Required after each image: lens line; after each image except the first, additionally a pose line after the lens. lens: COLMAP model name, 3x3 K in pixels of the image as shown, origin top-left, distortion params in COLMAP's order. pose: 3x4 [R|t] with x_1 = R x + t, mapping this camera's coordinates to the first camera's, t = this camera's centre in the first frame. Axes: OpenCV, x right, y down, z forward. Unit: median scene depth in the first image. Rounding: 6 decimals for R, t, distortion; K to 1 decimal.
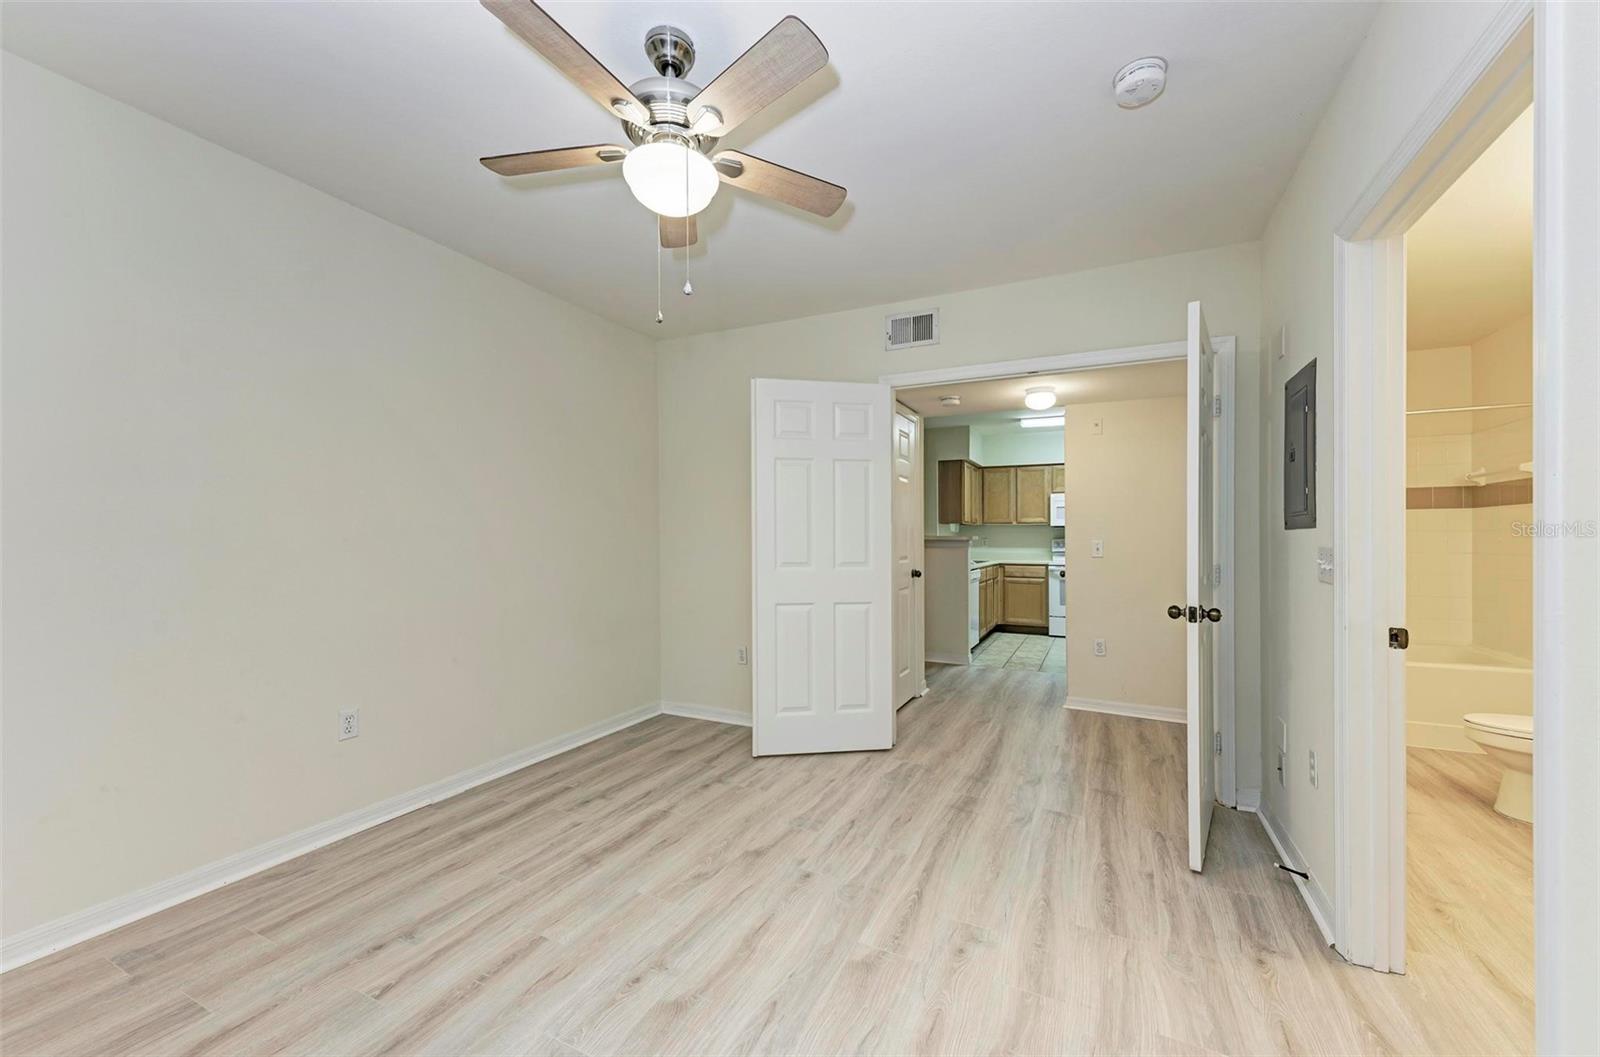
lens RADIAL K [[594.9, 0, 788.7], [0, 594.9, 538.4], [0, 0, 1]] dist [0.012003, -0.002882]
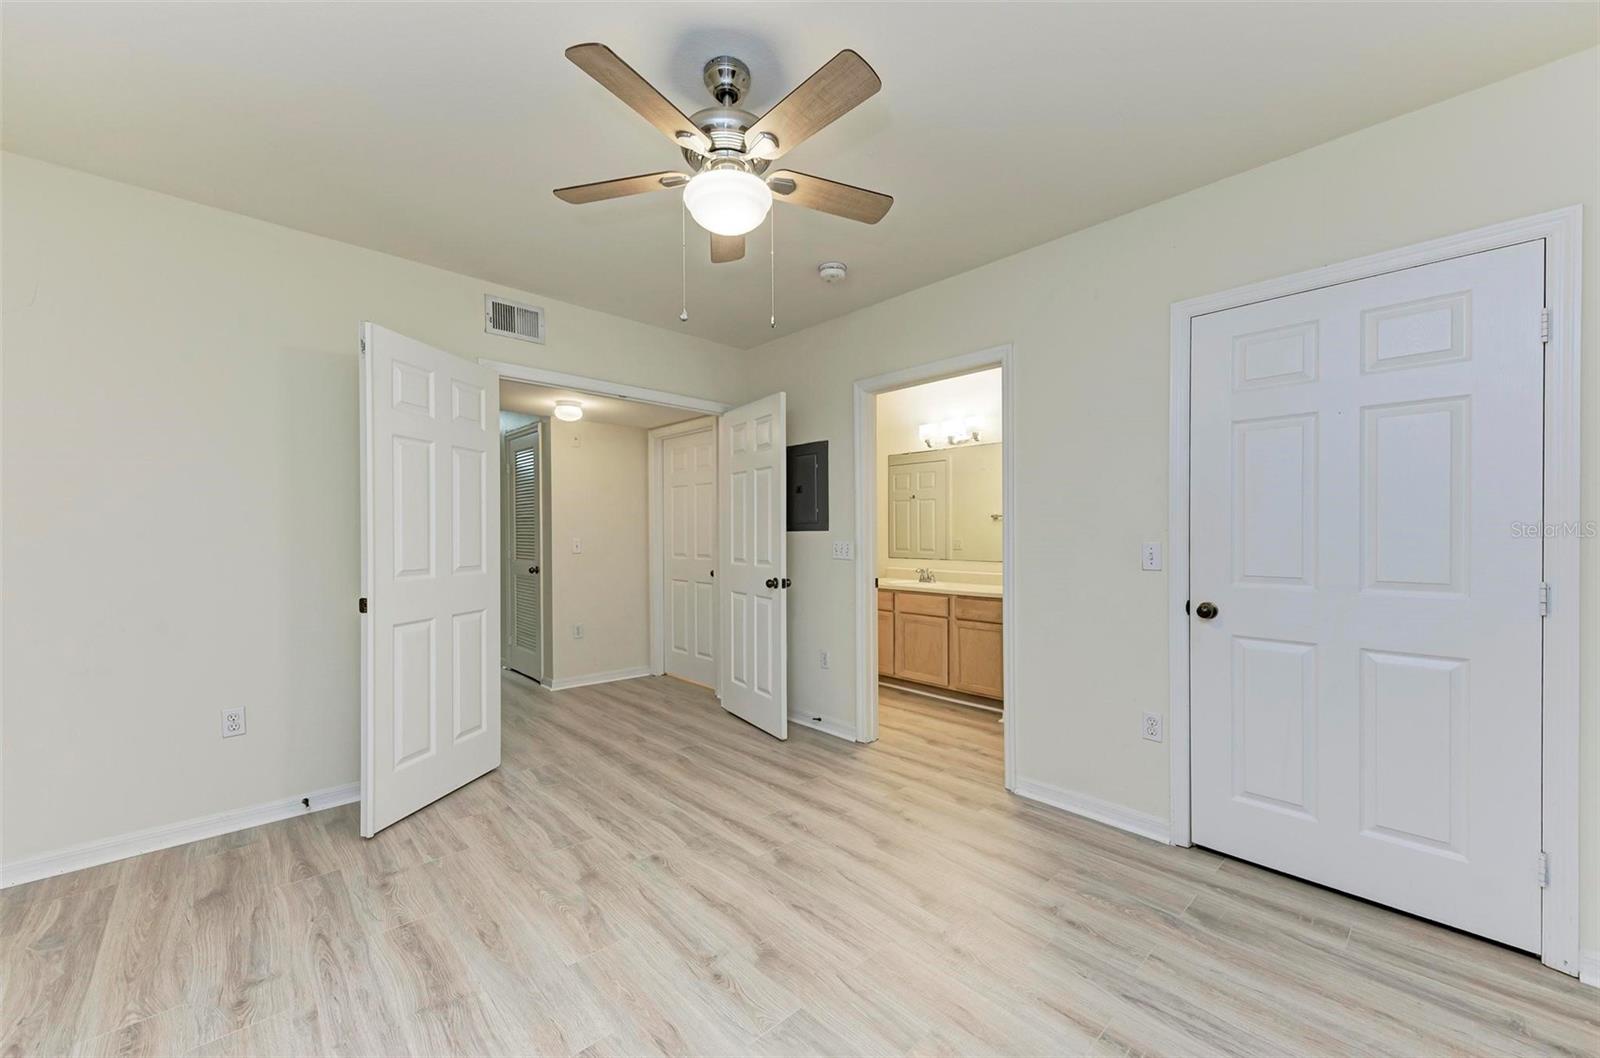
lens RADIAL K [[594.9, 0, 795.5], [0, 594.9, 537.7], [0, 0, 1]] dist [0.012003, -0.002882]
pose [[0.380944, -0.007377, 0.924569, -0.598034], [0.004854, 0.999970, 0.005979, -0.006204], [-0.924586, 0.002210, 0.380968, 0.257196]]
